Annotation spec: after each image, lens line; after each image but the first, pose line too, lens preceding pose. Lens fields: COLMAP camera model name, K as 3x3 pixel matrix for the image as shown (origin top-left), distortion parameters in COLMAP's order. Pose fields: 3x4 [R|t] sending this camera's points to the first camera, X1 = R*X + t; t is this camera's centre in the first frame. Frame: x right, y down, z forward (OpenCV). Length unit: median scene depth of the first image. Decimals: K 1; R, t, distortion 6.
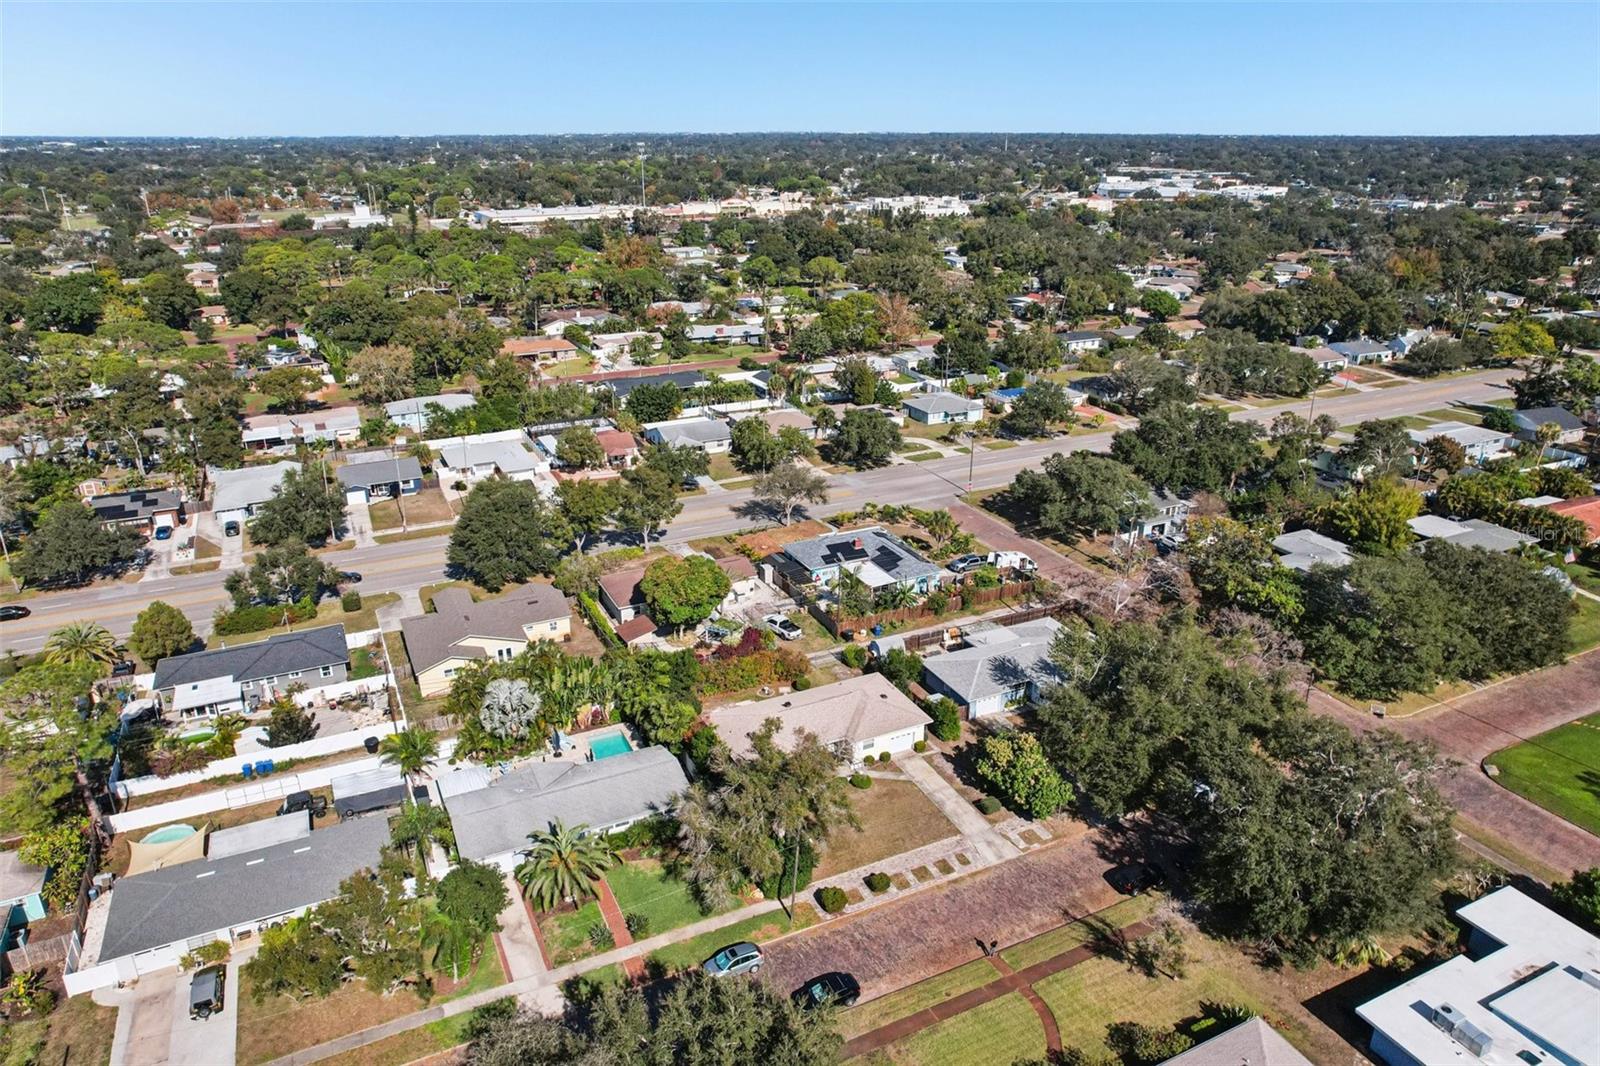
lens RADIAL K [[1046.7, 0, 797.4], [0, 1046.7, 533.7], [0, 0, 1]] dist [-0.065119, 0.053851]
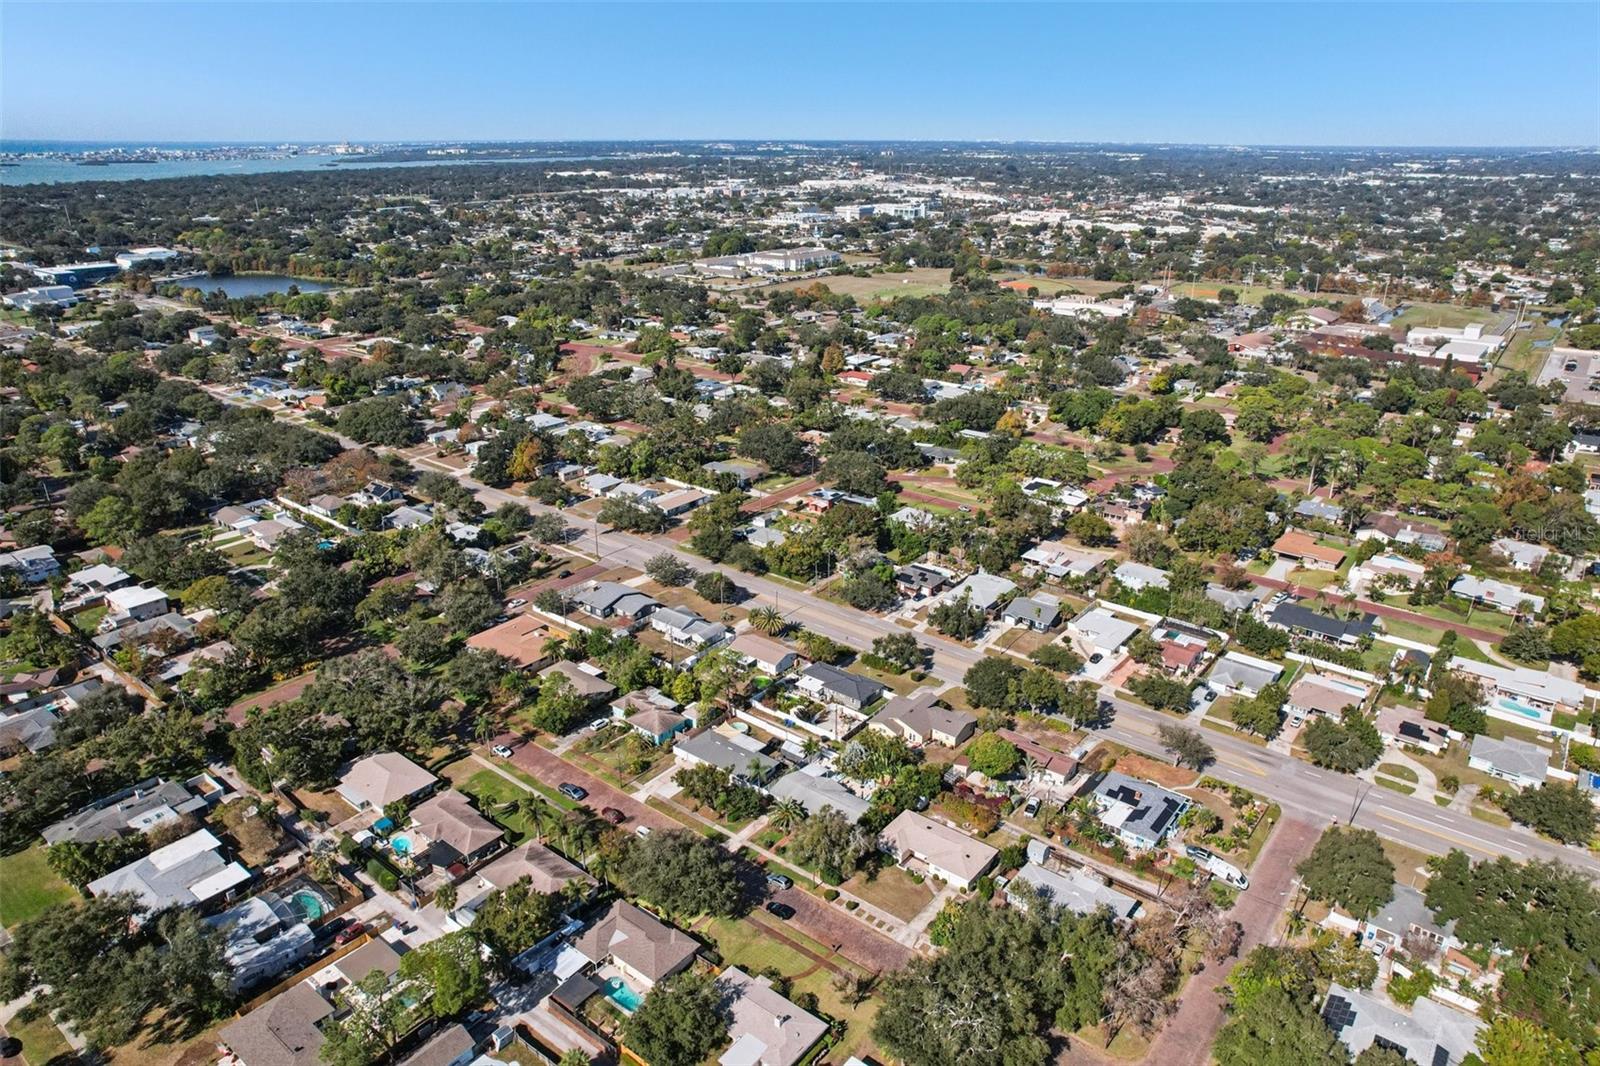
lens RADIAL K [[1041.6, 0, 803.5], [0, 1041.6, 540.4], [0, 0, 1]] dist [-0.071129, 0.066624]
pose [[0.436106, 0.338238, -0.833910, 0.863526], [-0.333772, 0.921374, 0.199163, -0.415303], [0.835708, 0.191479, 0.514712, -0.178560]]
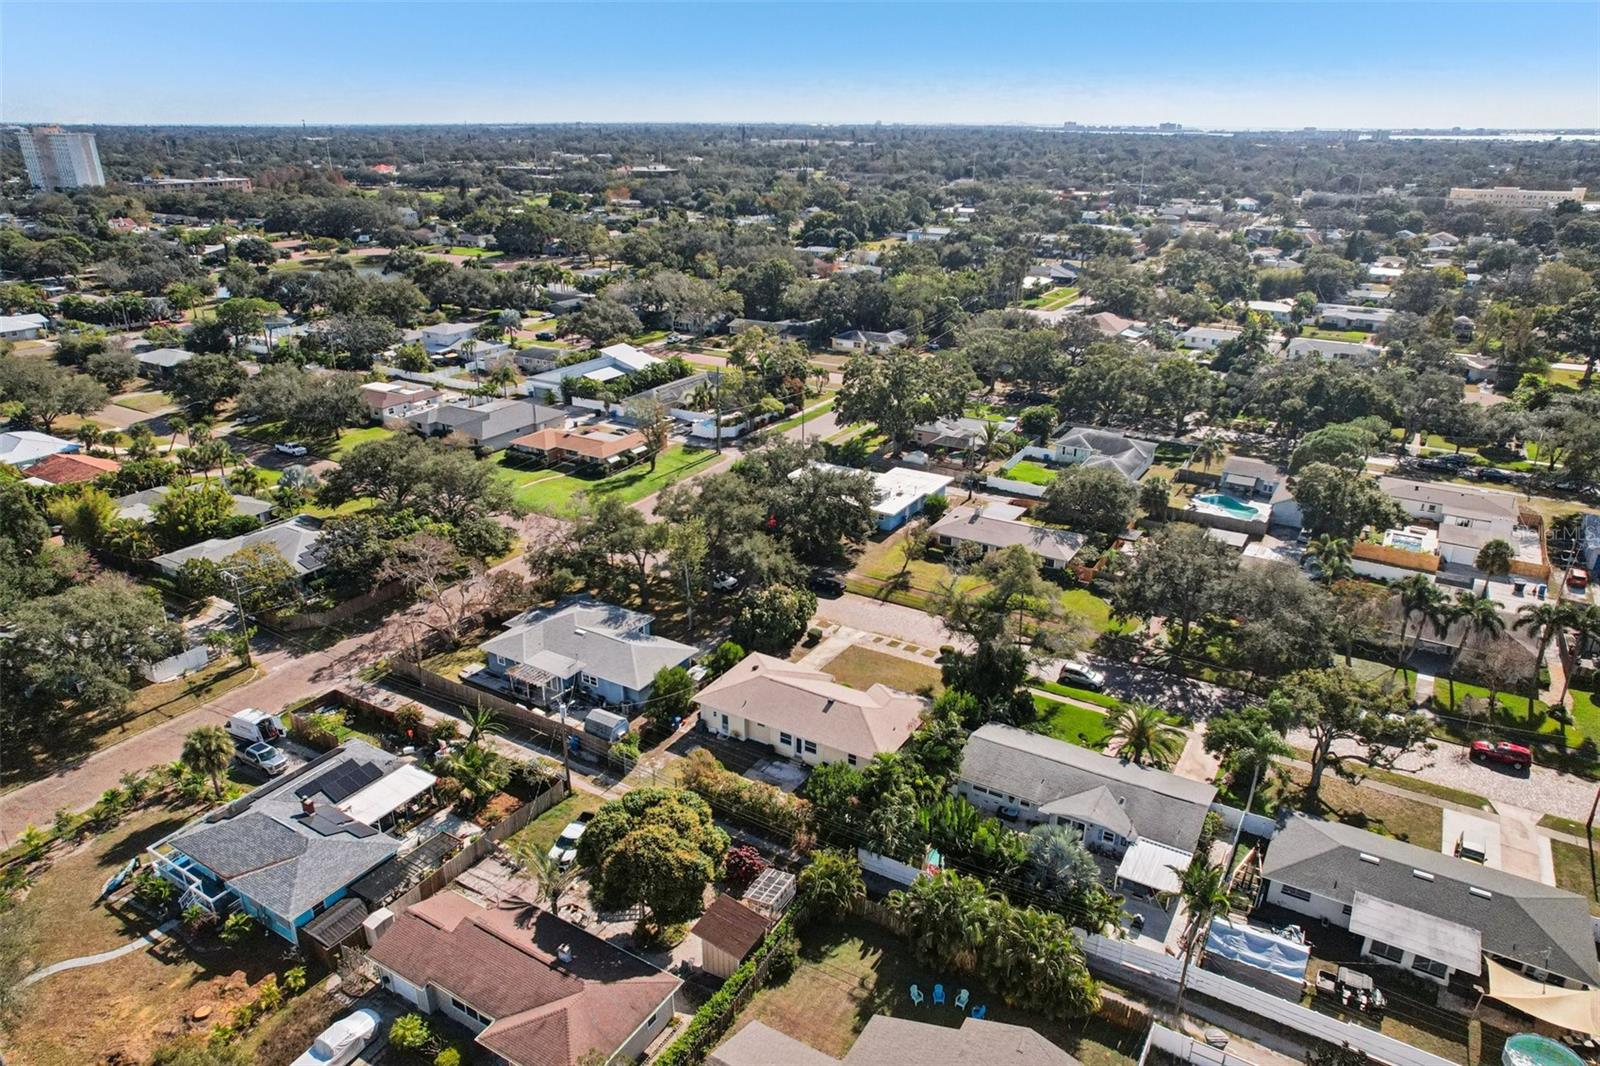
lens RADIAL K [[1041.6, 0, 803.5], [0, 1041.6, 540.4], [0, 0, 1]] dist [-0.071129, 0.066624]
pose [[-0.546263, -0.314330, 0.776398, -0.444502], [0.304551, 0.788941, 0.533686, -0.298256], [-0.780286, 0.527985, -0.335240, 0.836285]]
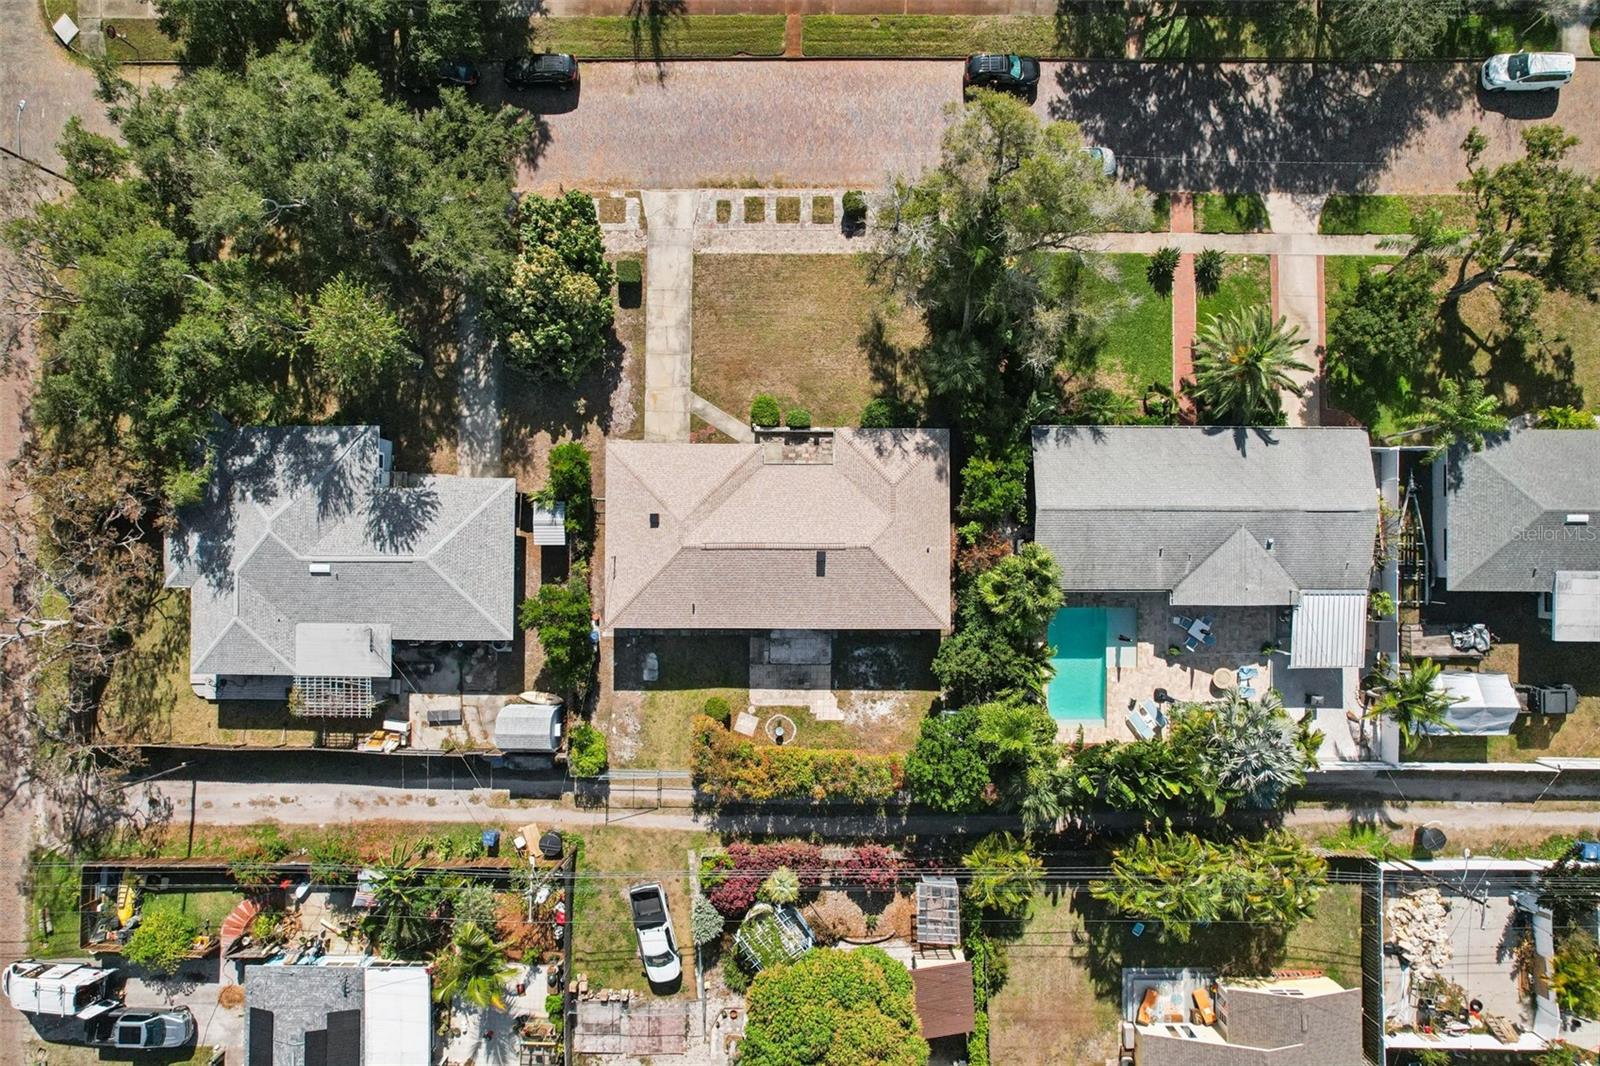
lens RADIAL K [[1041.6, 0, 803.5], [0, 1041.6, 540.4], [0, 0, 1]] dist [-0.071129, 0.066624]
pose [[-0.897959, -0.439626, 0.019938, -0.005551], [0.173640, -0.312312, 0.933975, -0.253948], [-0.404373, 0.842134, 0.356781, 0.526243]]
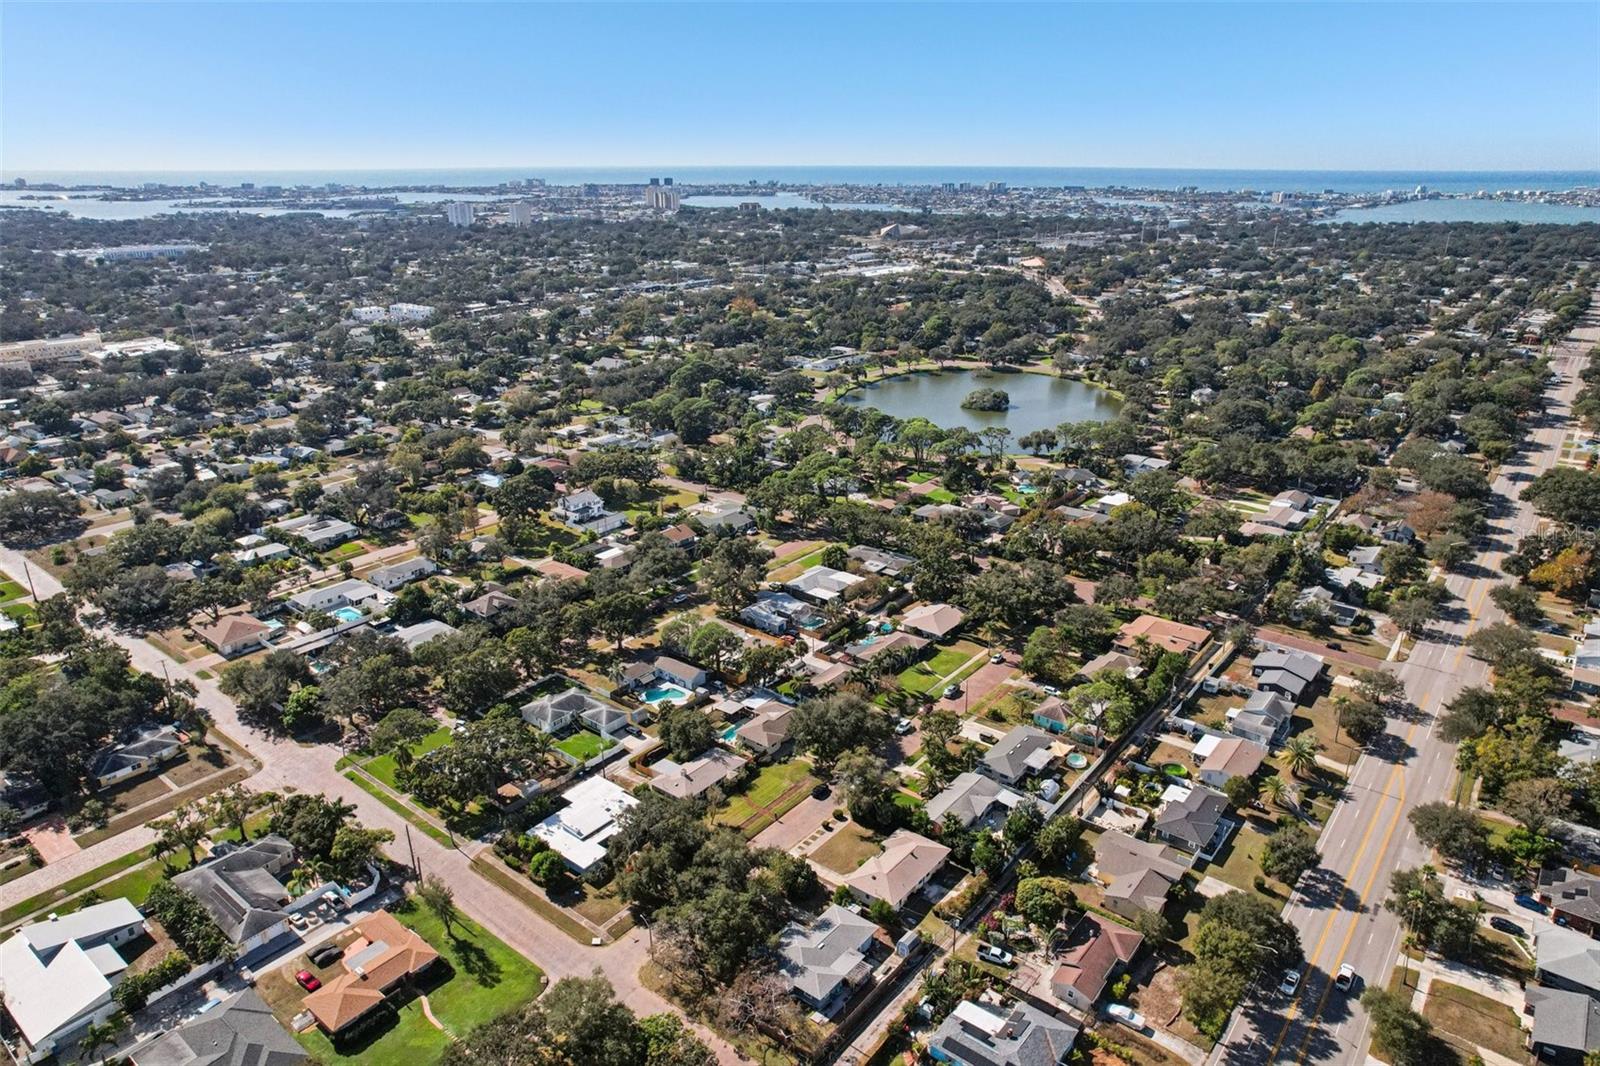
lens RADIAL K [[1028.0, 0, 802.8], [0, 1028.0, 532.1], [0, 0, 1]] dist [-0.071870, 0.066117]
pose [[-0.899435, 0.155299, -0.408534, 0.566140], [-0.155310, 0.760162, 0.630898, -0.962427], [0.408529, 0.630901, -0.659597, 1.191351]]
